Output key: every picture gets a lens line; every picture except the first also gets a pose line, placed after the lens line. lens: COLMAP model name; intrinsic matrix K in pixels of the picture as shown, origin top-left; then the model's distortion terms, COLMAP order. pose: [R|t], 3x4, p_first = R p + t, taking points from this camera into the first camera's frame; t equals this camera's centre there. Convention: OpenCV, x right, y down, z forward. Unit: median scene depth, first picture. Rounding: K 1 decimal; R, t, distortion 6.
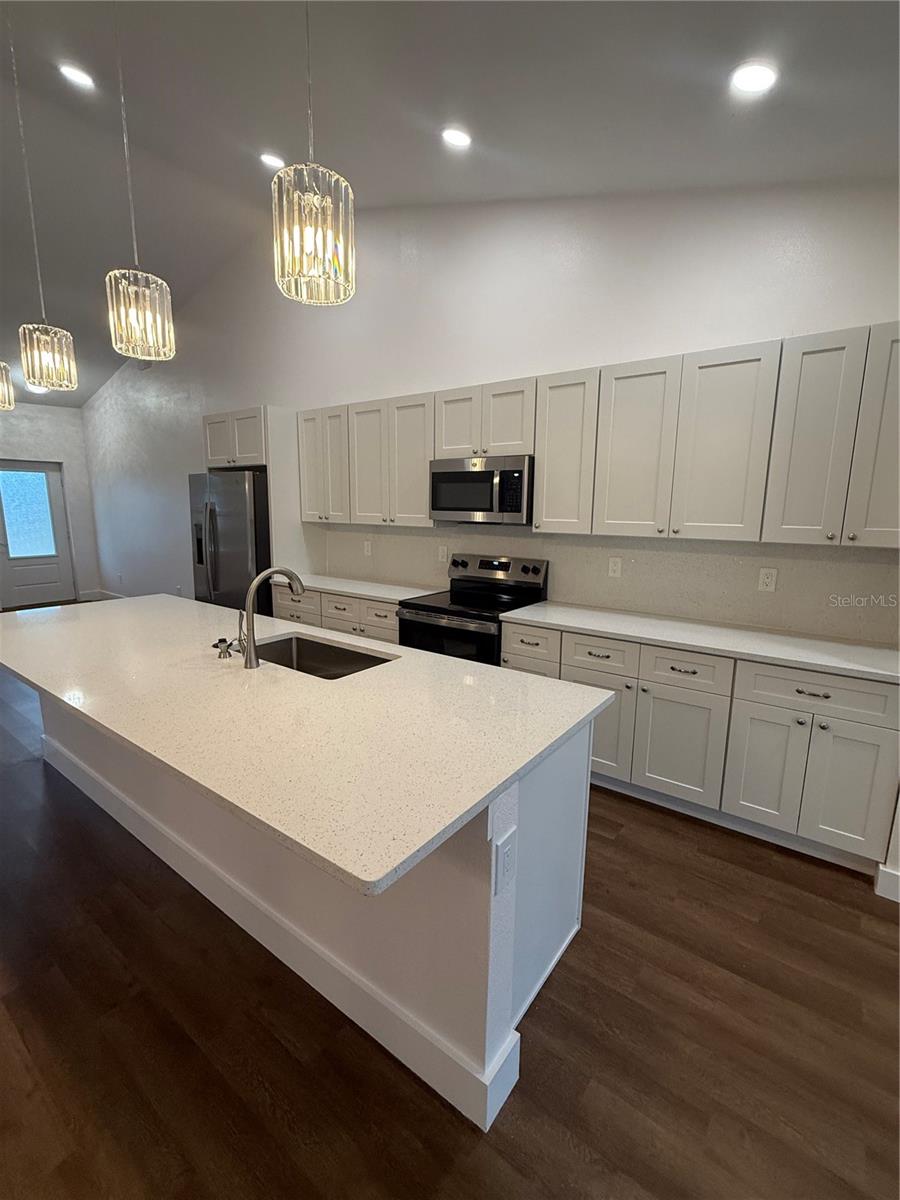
lens RADIAL K [[524.9, 0, 448.0], [0, 524.9, 598.5], [0, 0, 1]] dist [-0.004680, 0.001449]
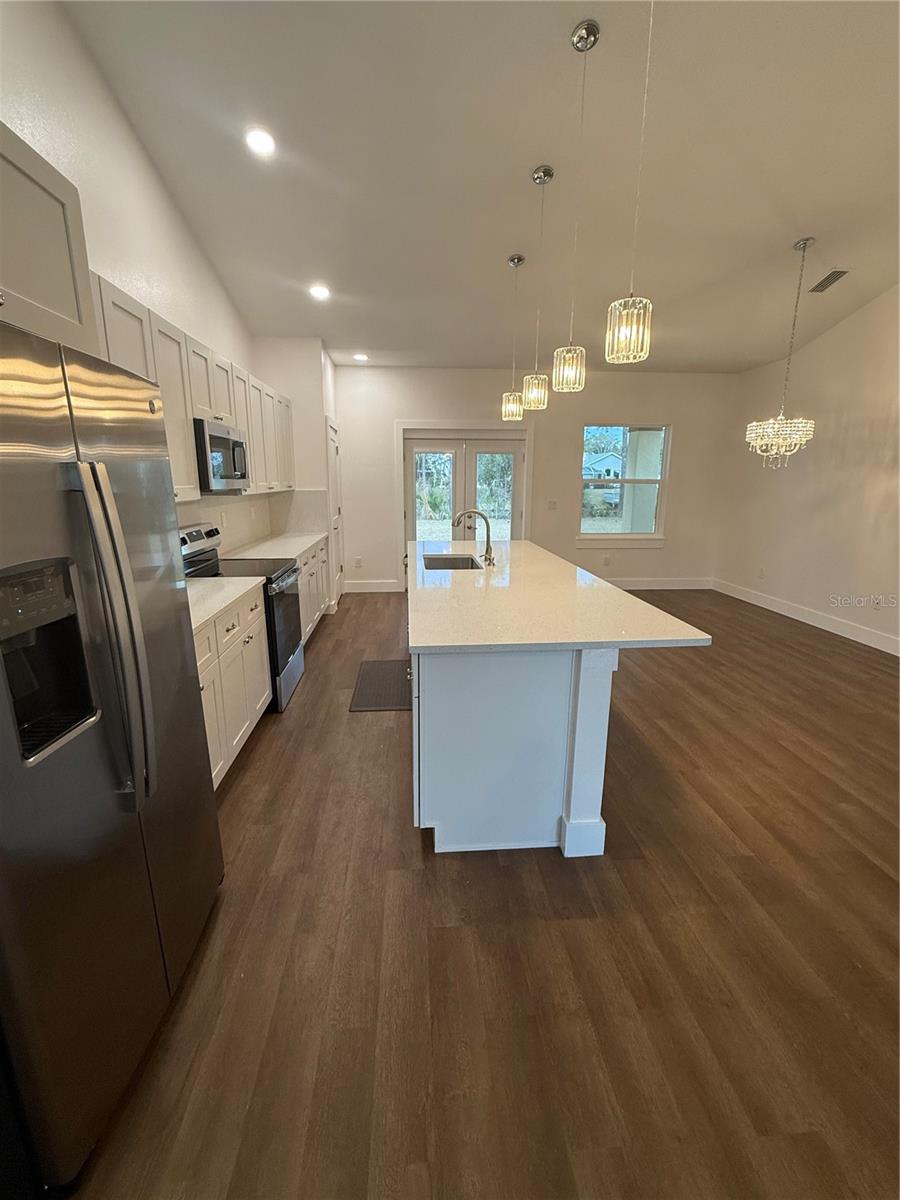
lens RADIAL K [[524.9, 0, 446.7], [0, 524.9, 599.1], [0, 0, 1]] dist [-0.004680, 0.001449]
pose [[-0.655946, -0.183463, 0.732173, -1.054032], [0.119653, 0.932473, 0.340849, -0.257066], [-0.745264, 0.311185, -0.589700, 1.420785]]
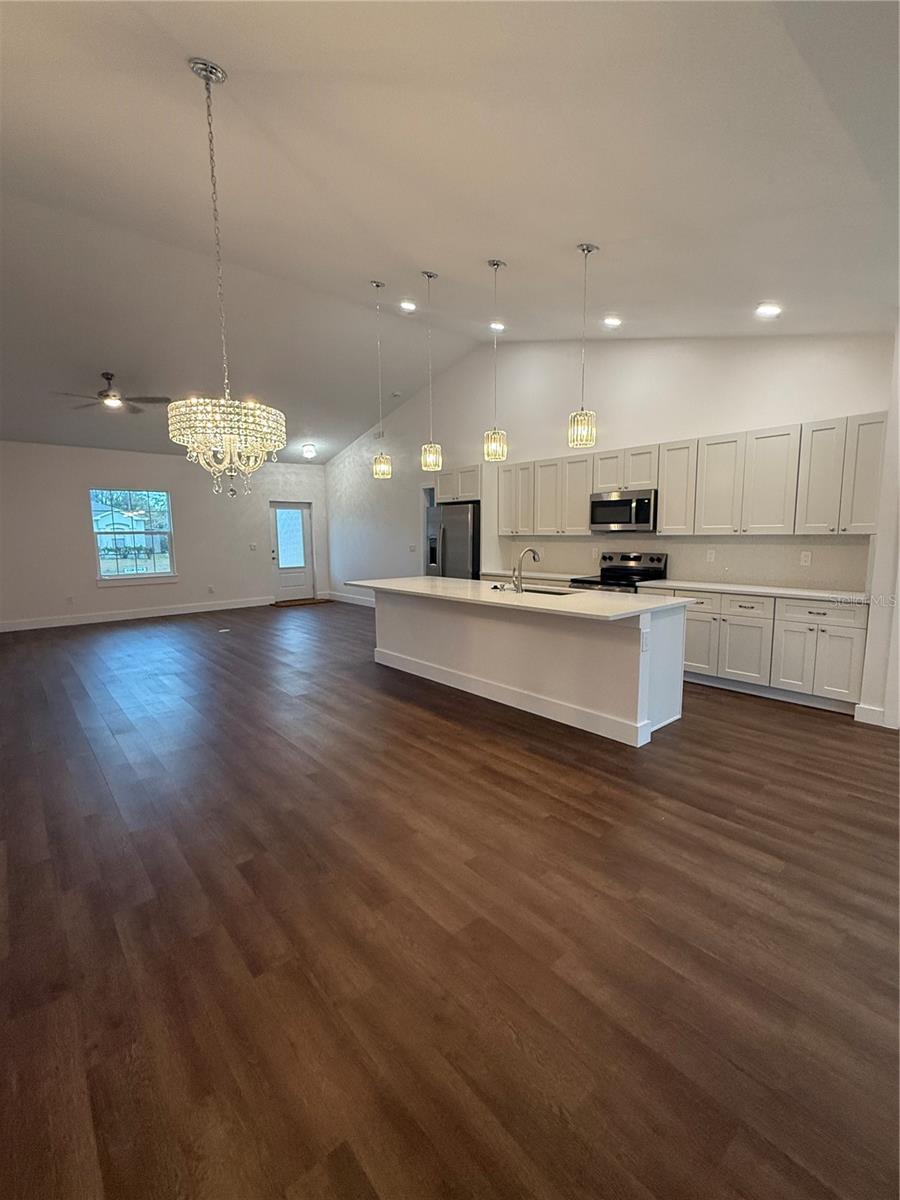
lens RADIAL K [[524.9, 0, 448.3], [0, 524.9, 599.4], [0, 0, 1]] dist [-0.004680, 0.001449]
pose [[0.975863, 0.008022, -0.218236, -0.116410], [-0.019341, 0.998573, -0.049778, 0.169266], [0.217525, 0.052798, 0.974626, -0.736199]]
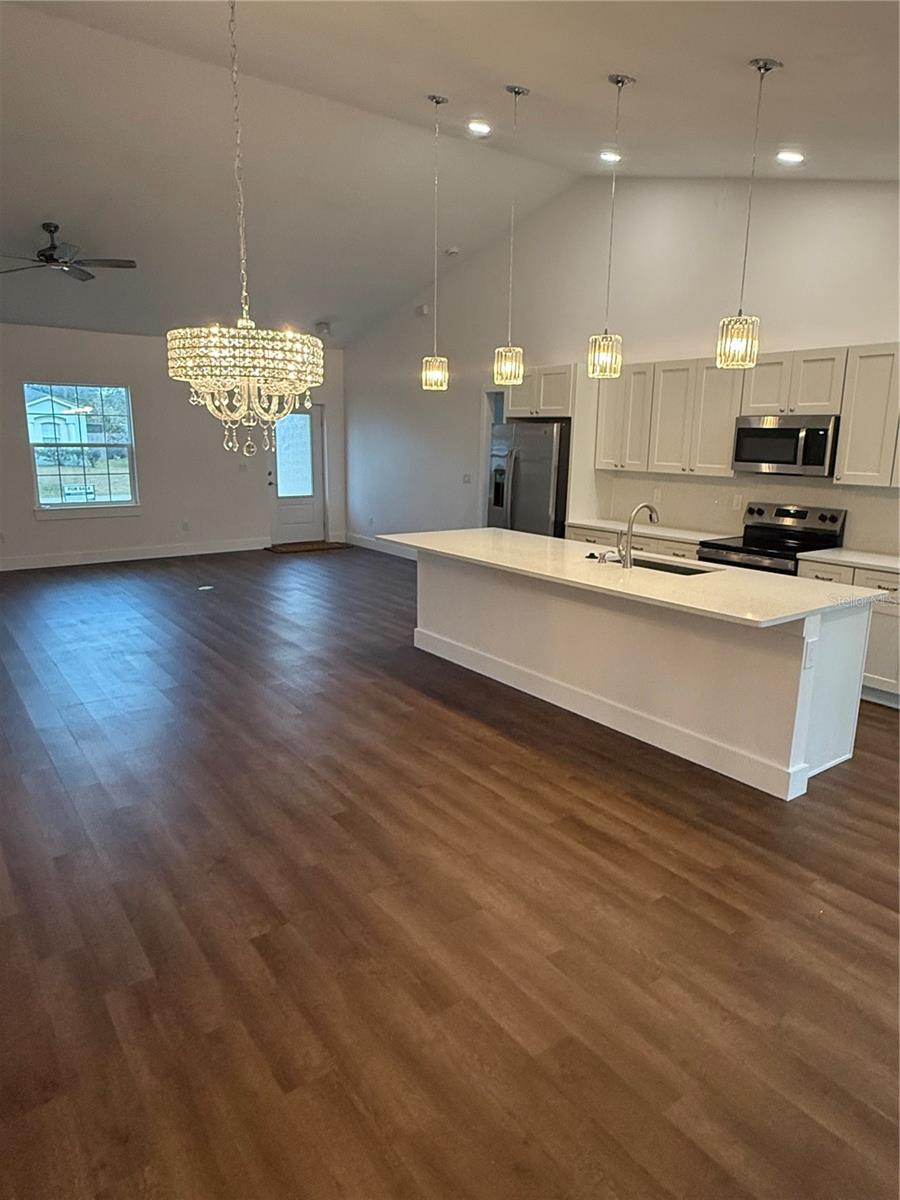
lens RADIAL K [[753.4, 0, 452.3], [0, 753.4, 598.0], [0, 0, 1]] dist [-0.009817, 0.010091]
pose [[0.956889, 0.065620, -0.282945, -0.146550], [-0.056802, 0.997613, 0.039264, 0.100454], [0.284846, -0.021499, 0.958332, -0.774416]]
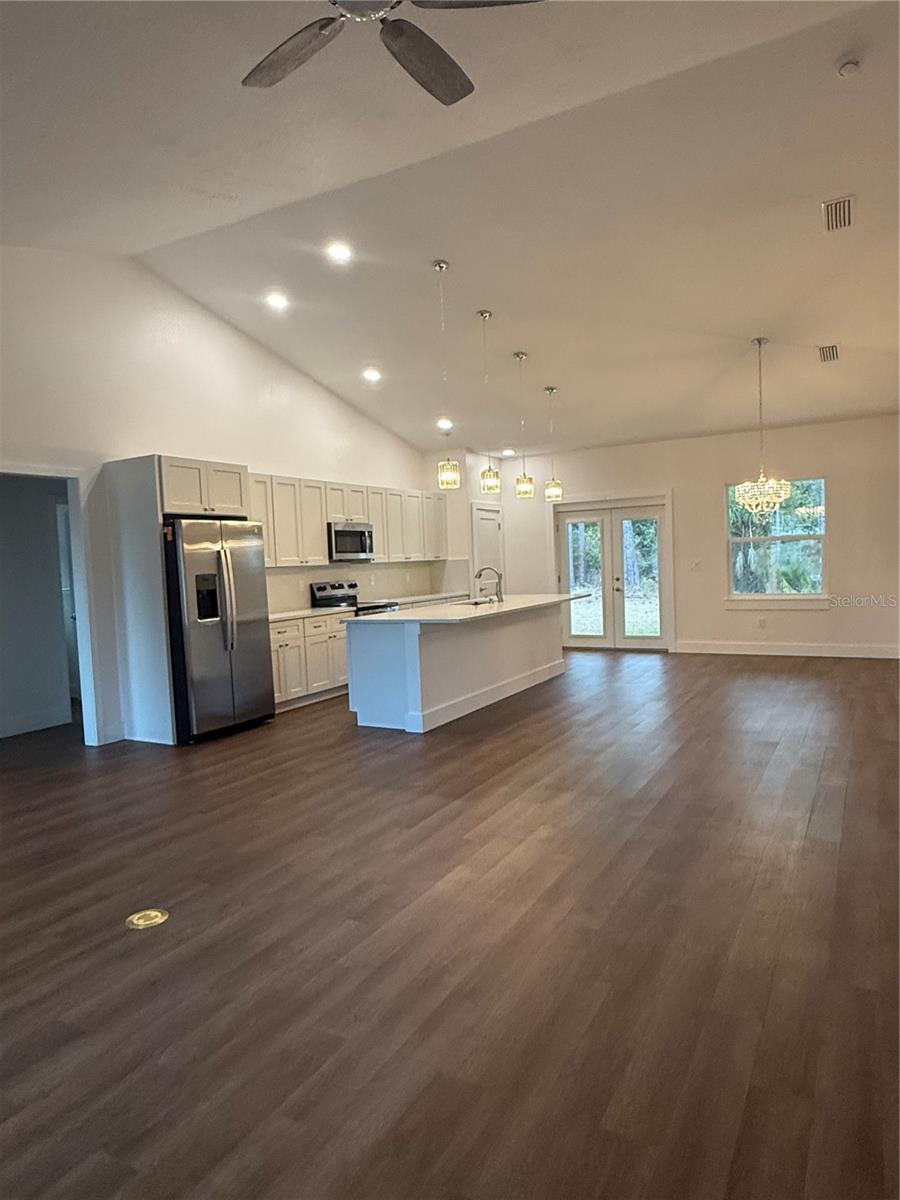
lens RADIAL K [[753.4, 0, 456.1], [0, 753.4, 603.1], [0, 0, 1]] dist [-0.009817, 0.010091]
pose [[-0.140065, -0.066041, 0.987937, -2.601033], [0.209317, 0.973248, 0.094735, -0.177861], [-0.967764, 0.220061, -0.122495, 1.058887]]
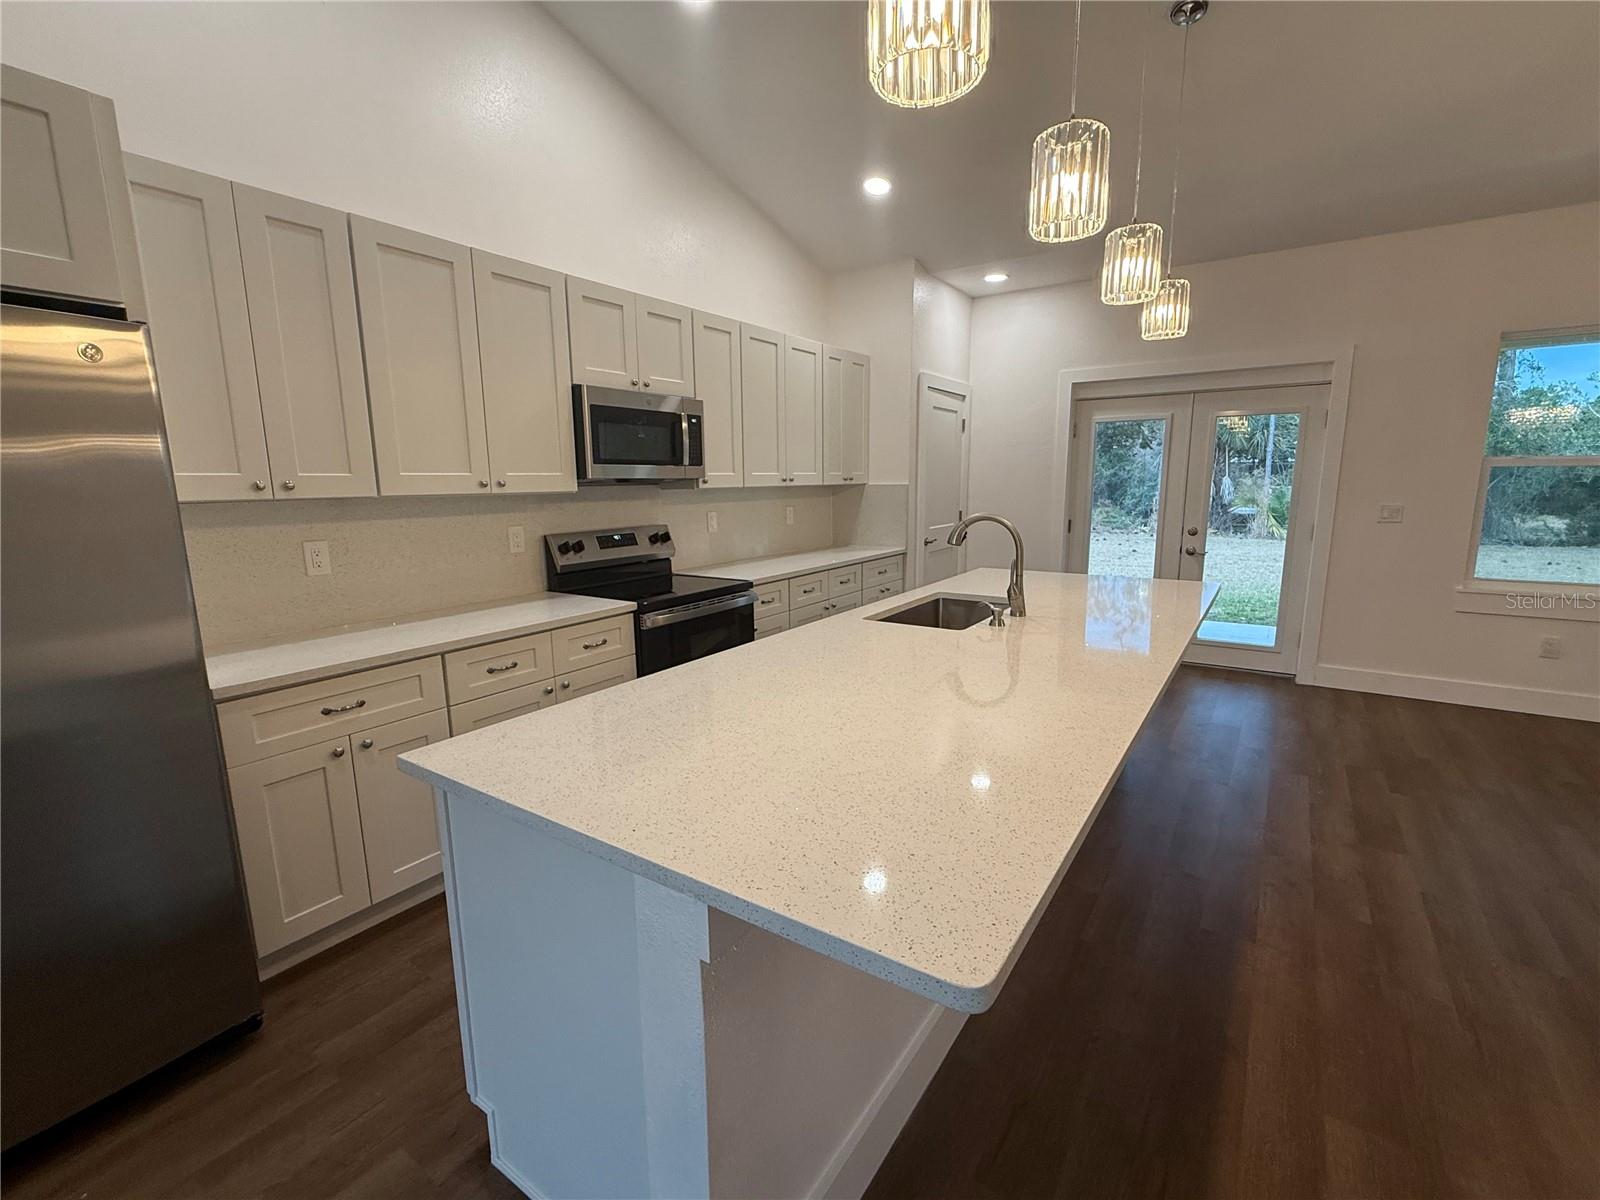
lens RADIAL K [[699.9, 0, 798.9], [0, 699.9, 598.7], [0, 0, 1]] dist [-0.004680, 0.001449]
pose [[-0.040671, -0.183508, 0.982177, -1.005134], [0.182268, 0.965134, 0.187871, -0.136834], [-0.982407, 0.186660, -0.005805, 0.870582]]
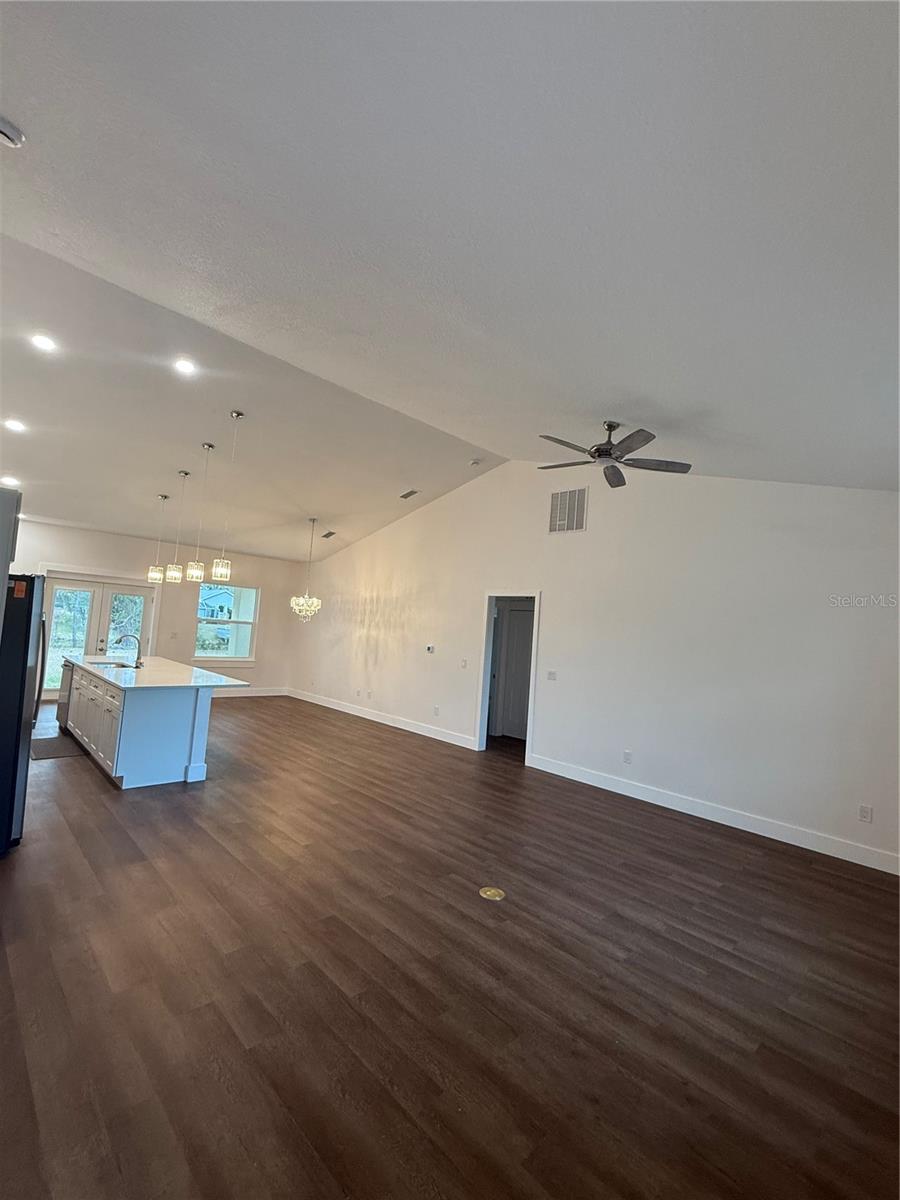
lens RADIAL K [[524.9, 0, 449.2], [0, 524.9, 599.0], [0, 0, 1]] dist [-0.004680, 0.001449]
pose [[-0.984523, -0.075169, 0.158316, -1.687165], [-0.057634, 0.991969, 0.112584, -0.461080], [-0.165508, 0.101717, -0.980949, 2.350407]]
